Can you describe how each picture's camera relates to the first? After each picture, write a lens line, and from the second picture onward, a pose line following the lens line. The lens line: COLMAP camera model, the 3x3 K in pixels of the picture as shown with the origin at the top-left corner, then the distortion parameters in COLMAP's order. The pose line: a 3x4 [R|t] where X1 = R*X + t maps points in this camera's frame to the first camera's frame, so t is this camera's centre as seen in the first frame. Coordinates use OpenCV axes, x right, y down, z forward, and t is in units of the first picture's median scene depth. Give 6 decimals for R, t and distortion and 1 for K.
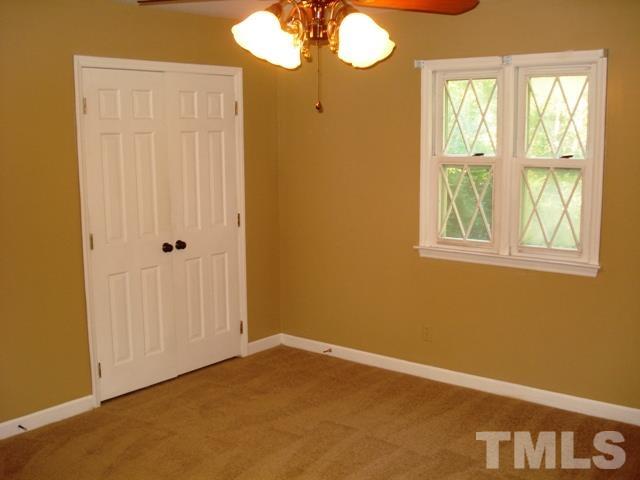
lens RADIAL K [[720.8, 0, 320.4], [0, 720.8, 238.8], [0, 0, 1]] dist [-0.106467, 0.000000]
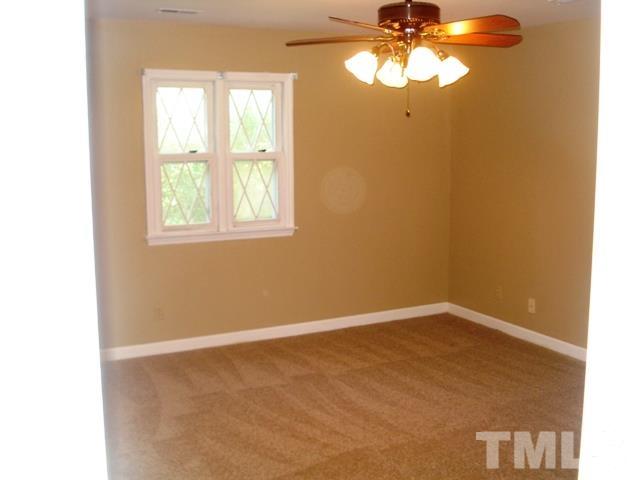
lens RADIAL K [[720.8, 0, 320.6], [0, 720.8, 240.4], [0, 0, 1]] dist [-0.106467, 0.000000]
pose [[0.462314, -0.137872, 0.875932, -0.795777], [0.130833, 0.987632, 0.086400, -0.049536], [-0.877011, 0.074657, 0.474634, 0.270025]]
